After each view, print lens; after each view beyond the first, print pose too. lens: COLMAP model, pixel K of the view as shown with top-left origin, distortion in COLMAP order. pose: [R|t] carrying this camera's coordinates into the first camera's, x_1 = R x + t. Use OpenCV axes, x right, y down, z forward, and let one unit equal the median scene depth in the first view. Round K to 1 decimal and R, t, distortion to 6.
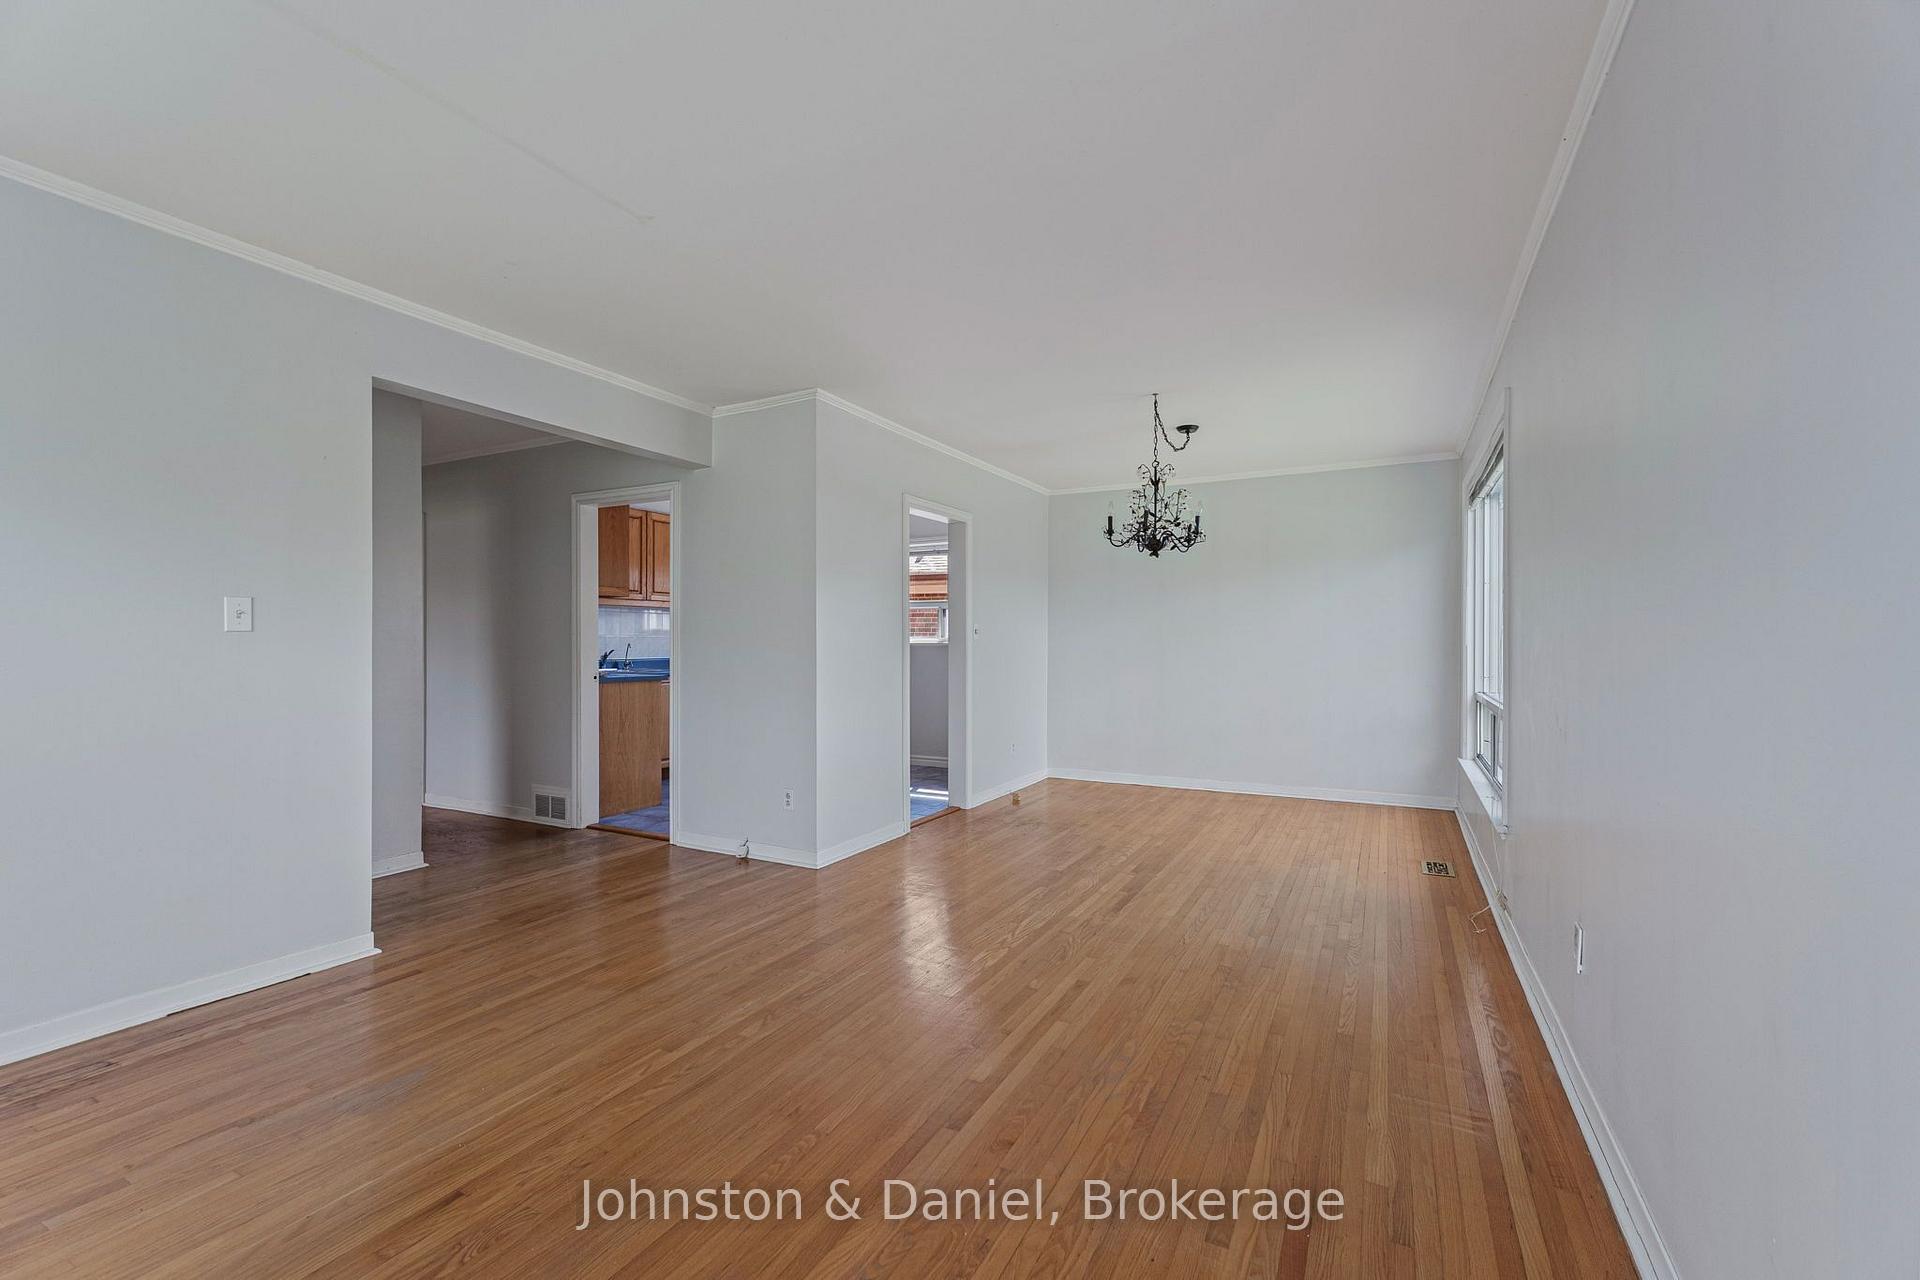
lens RADIAL K [[807.7, 0, 964.6], [0, 807.7, 639.9], [0, 0, 1]] dist [0.002153, -0.000008]
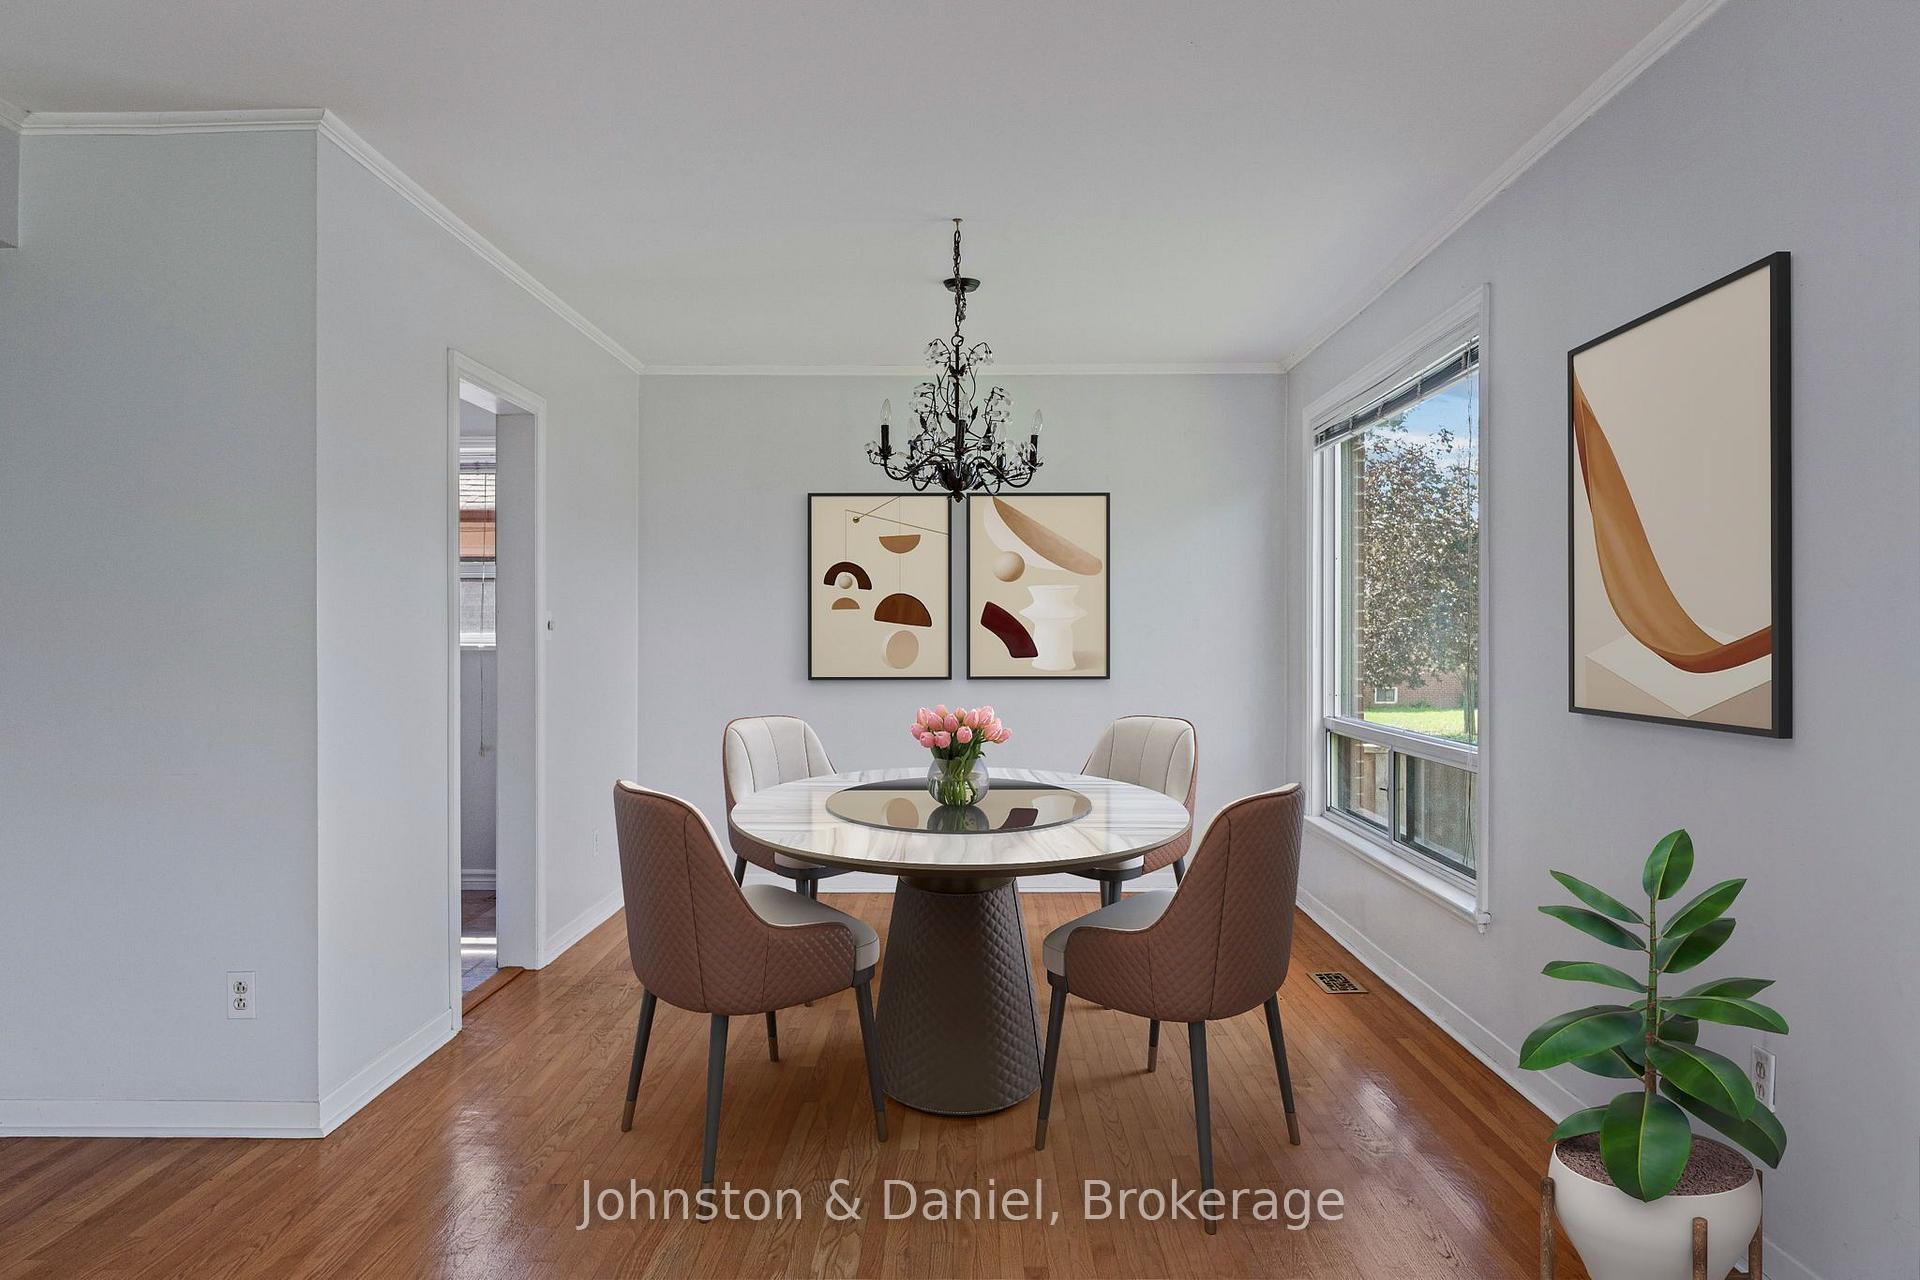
lens RADIAL K [[1382.0, 0, 963.4], [0, 1382.0, 605.9], [0, 0, 1]] dist [-0.000396, -0.004034]
pose [[0.889831, 0.010171, 0.456178, -0.191547], [-0.002160, 0.999834, -0.018079, -0.007918], [-0.456286, 0.015102, 0.889705, 0.106589]]
